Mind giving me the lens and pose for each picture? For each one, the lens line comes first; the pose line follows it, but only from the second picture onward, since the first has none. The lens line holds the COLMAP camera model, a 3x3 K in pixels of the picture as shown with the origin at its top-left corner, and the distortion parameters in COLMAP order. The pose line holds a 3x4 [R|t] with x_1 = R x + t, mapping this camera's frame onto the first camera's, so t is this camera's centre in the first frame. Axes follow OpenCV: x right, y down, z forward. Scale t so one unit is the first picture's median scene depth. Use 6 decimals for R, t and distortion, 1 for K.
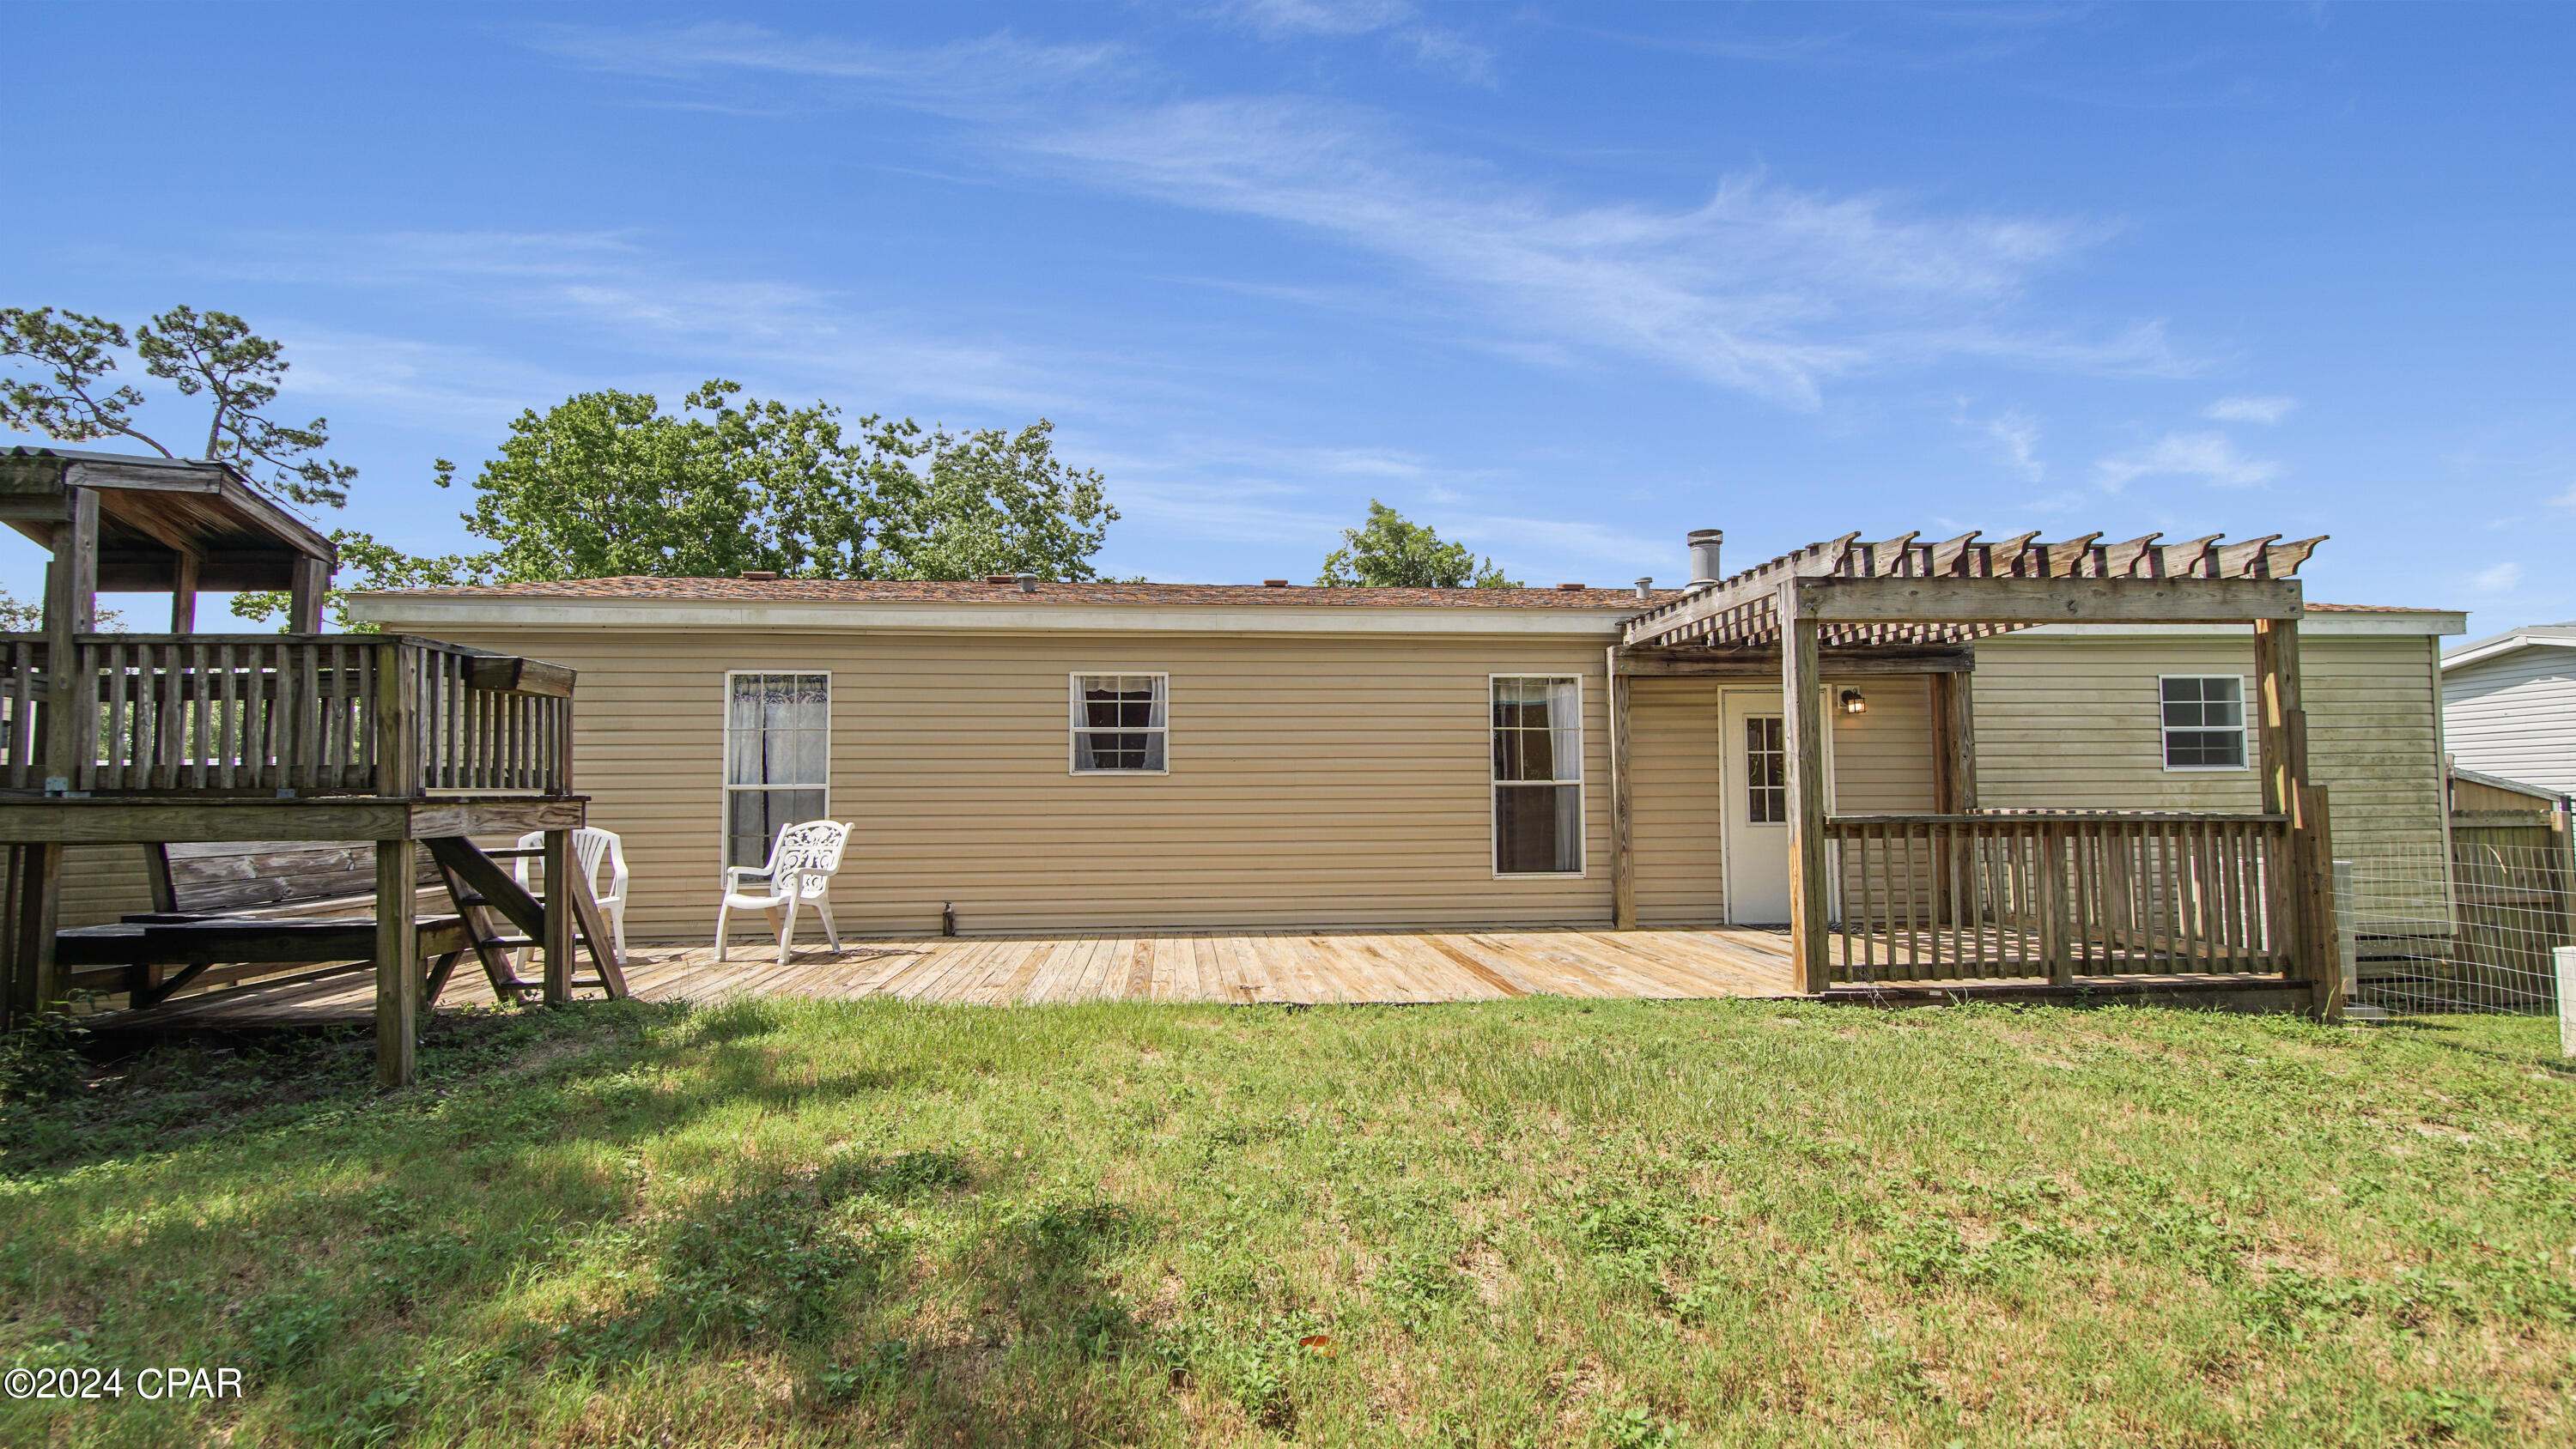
lens RADIAL K [[1113.1, 0, 1296.8], [0, 1113.1, 733.1], [0, 0, 1]] dist [0.024133, -0.020116]
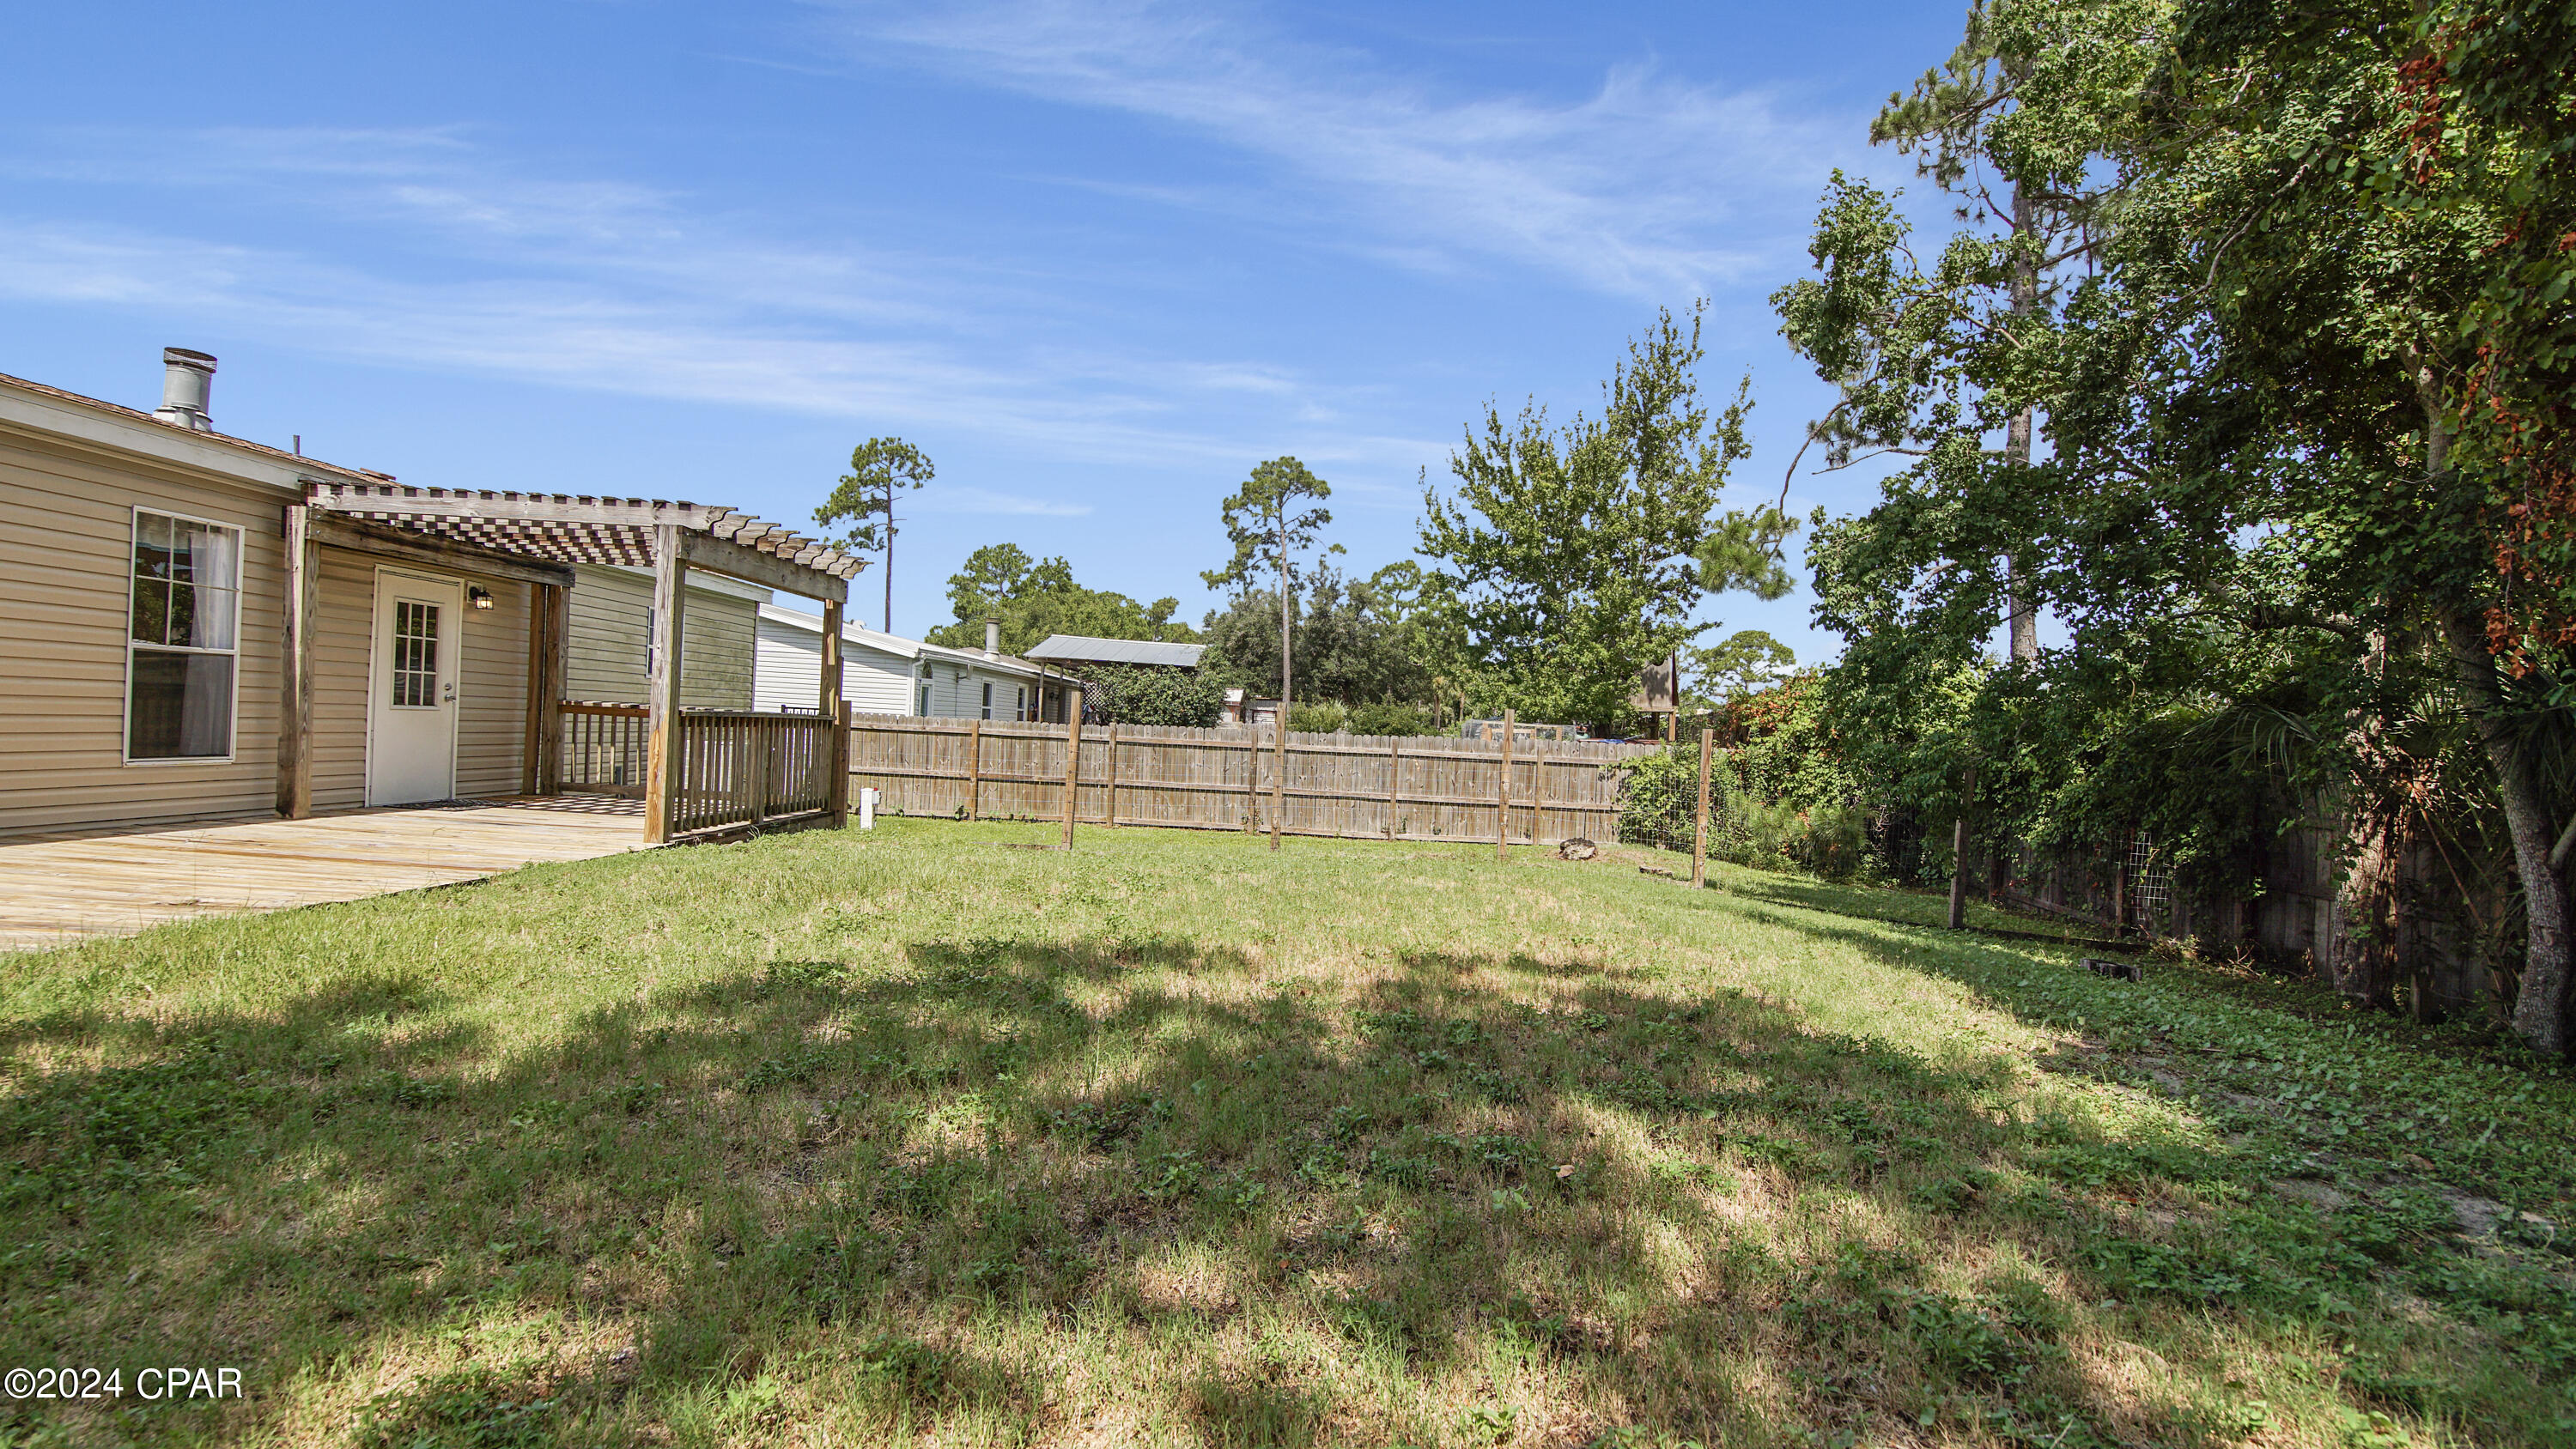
lens RADIAL K [[1113.1, 0, 1296.8], [0, 1113.1, 733.1], [0, 0, 1]] dist [0.024133, -0.020116]
pose [[0.070040, 0.009213, 0.997502, -0.553220], [-0.112610, 0.993638, -0.001270, 0.014902], [-0.991168, -0.112240, 0.070631, 0.118432]]
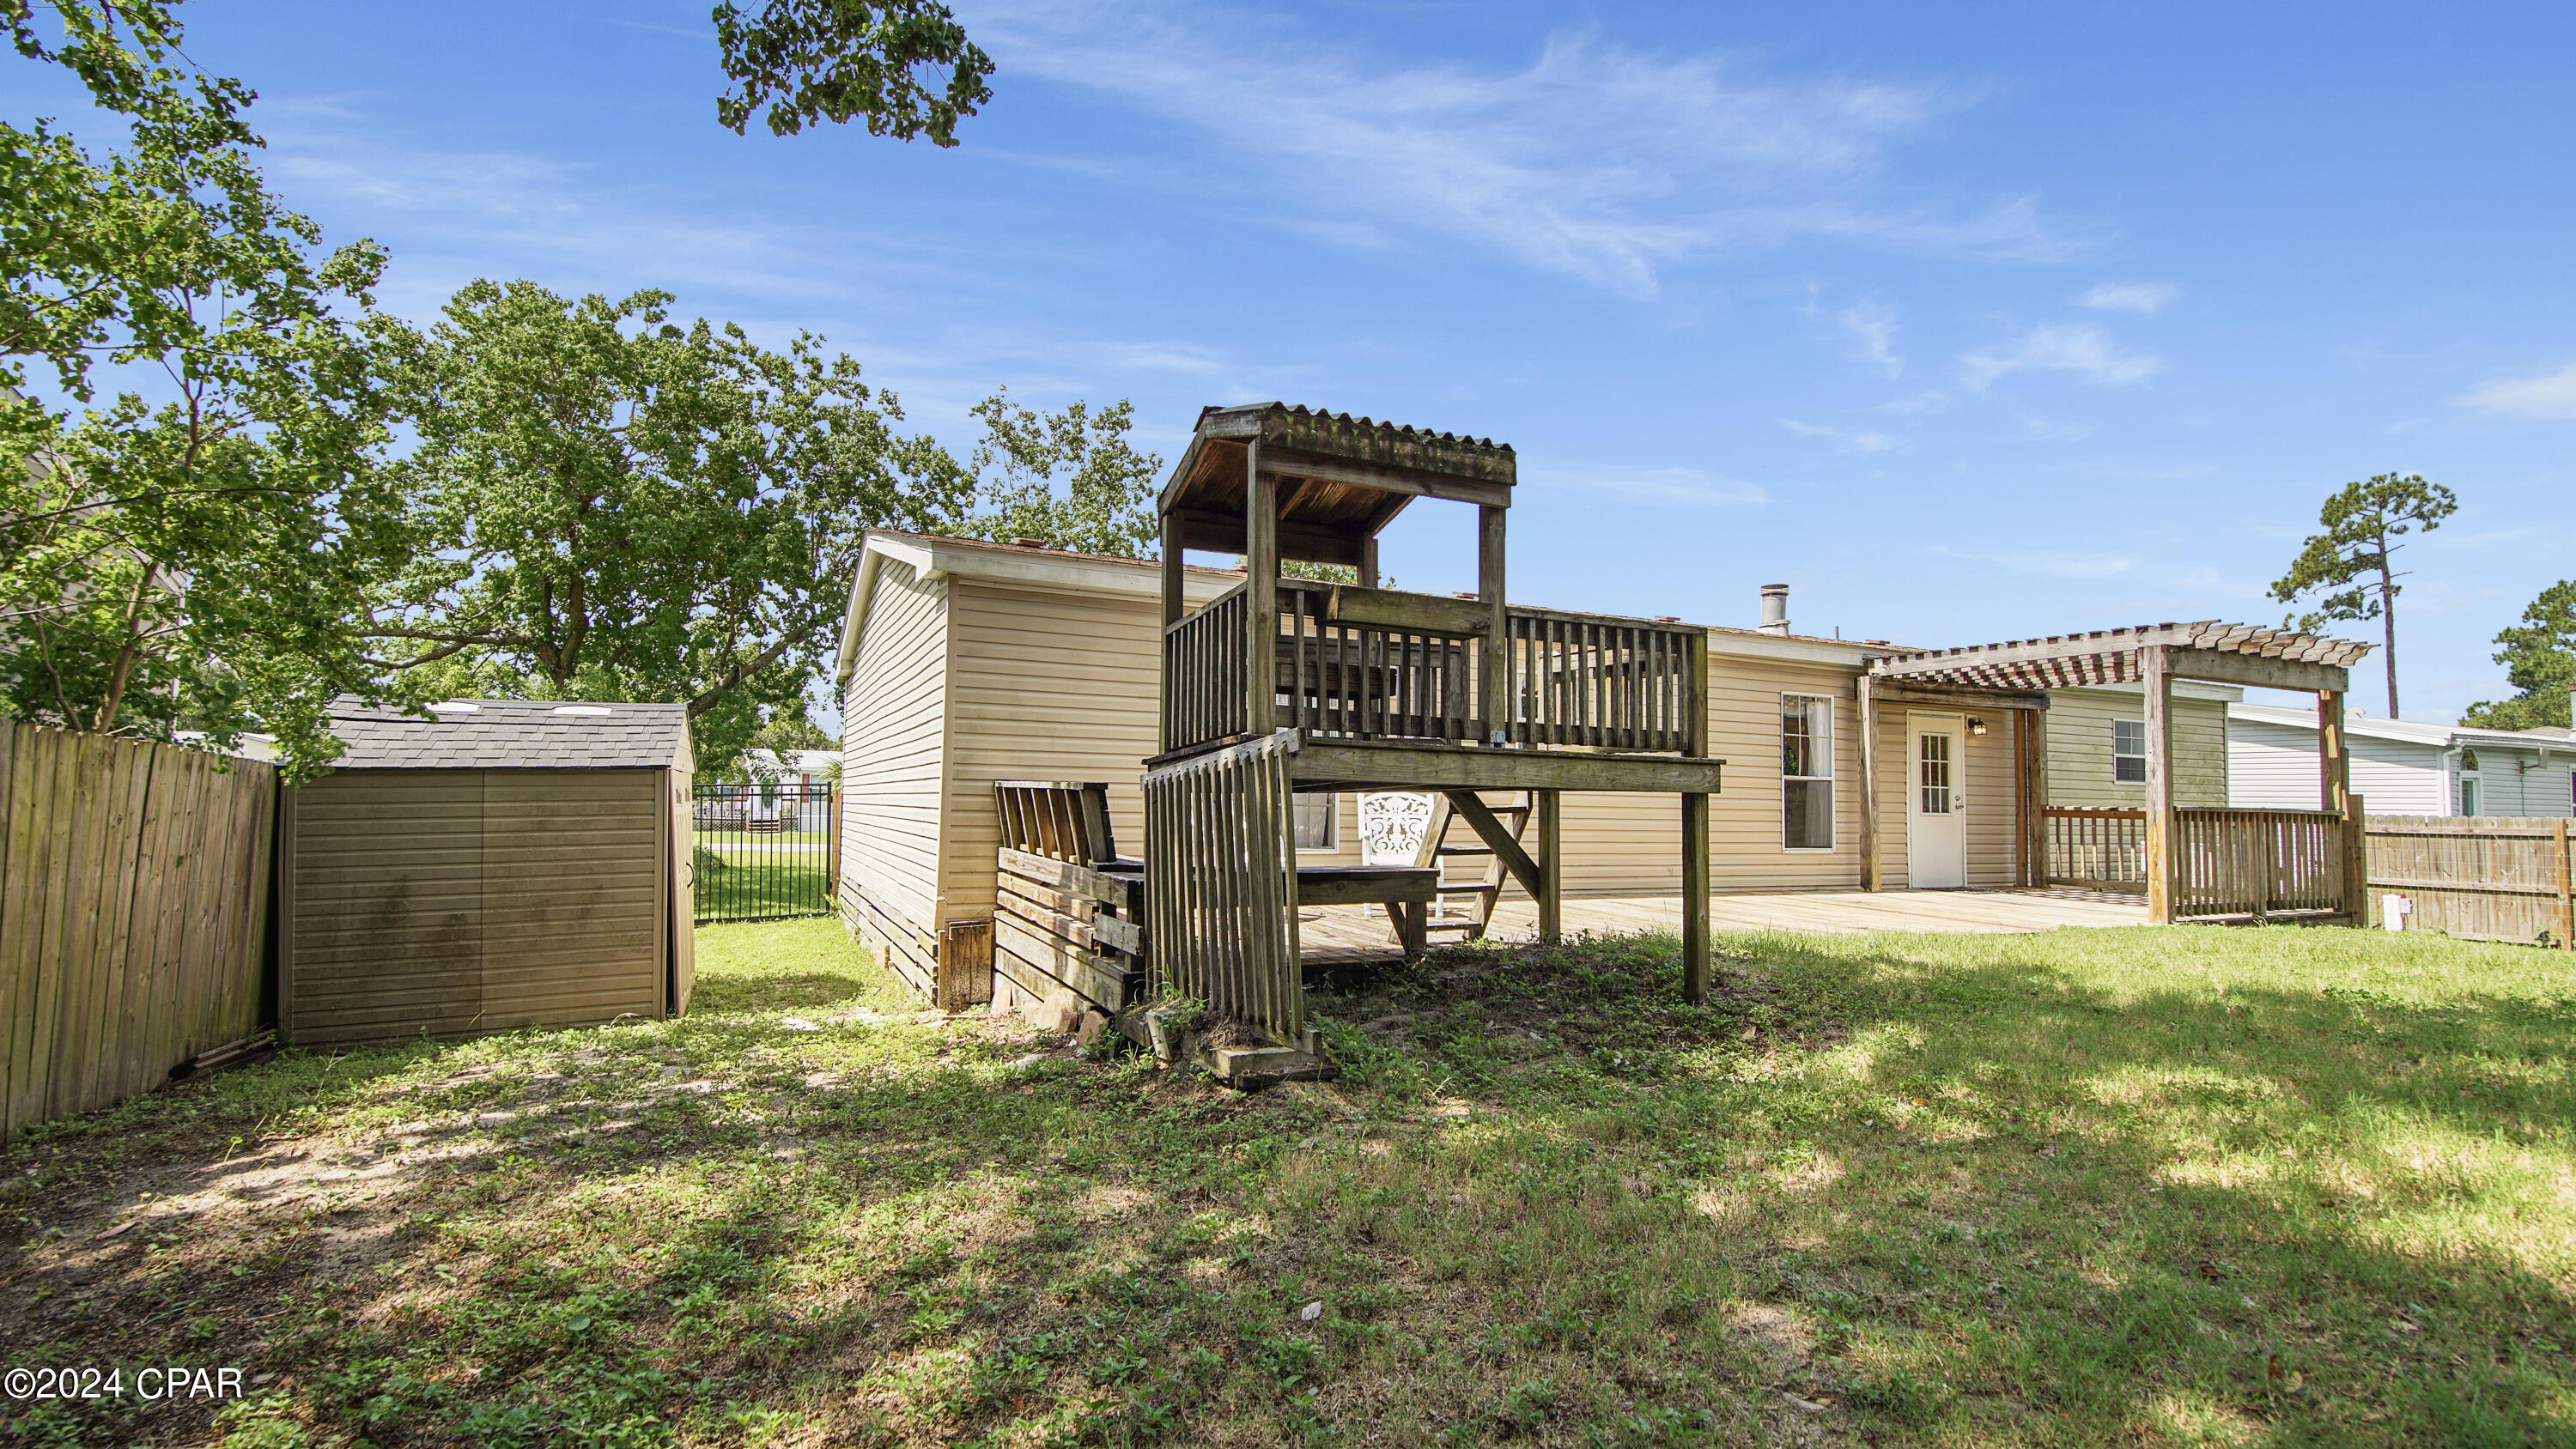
lens RADIAL K [[1114.0, 0, 1286.9], [0, 1114.0, 756.4], [0, 0, 1]] dist [0.030014, -0.017677]
pose [[0.931972, 0.038992, 0.360428, -0.811349], [-0.047113, 0.998795, 0.013771, 0.029918], [-0.359456, -0.029815, 0.932685, 0.012964]]
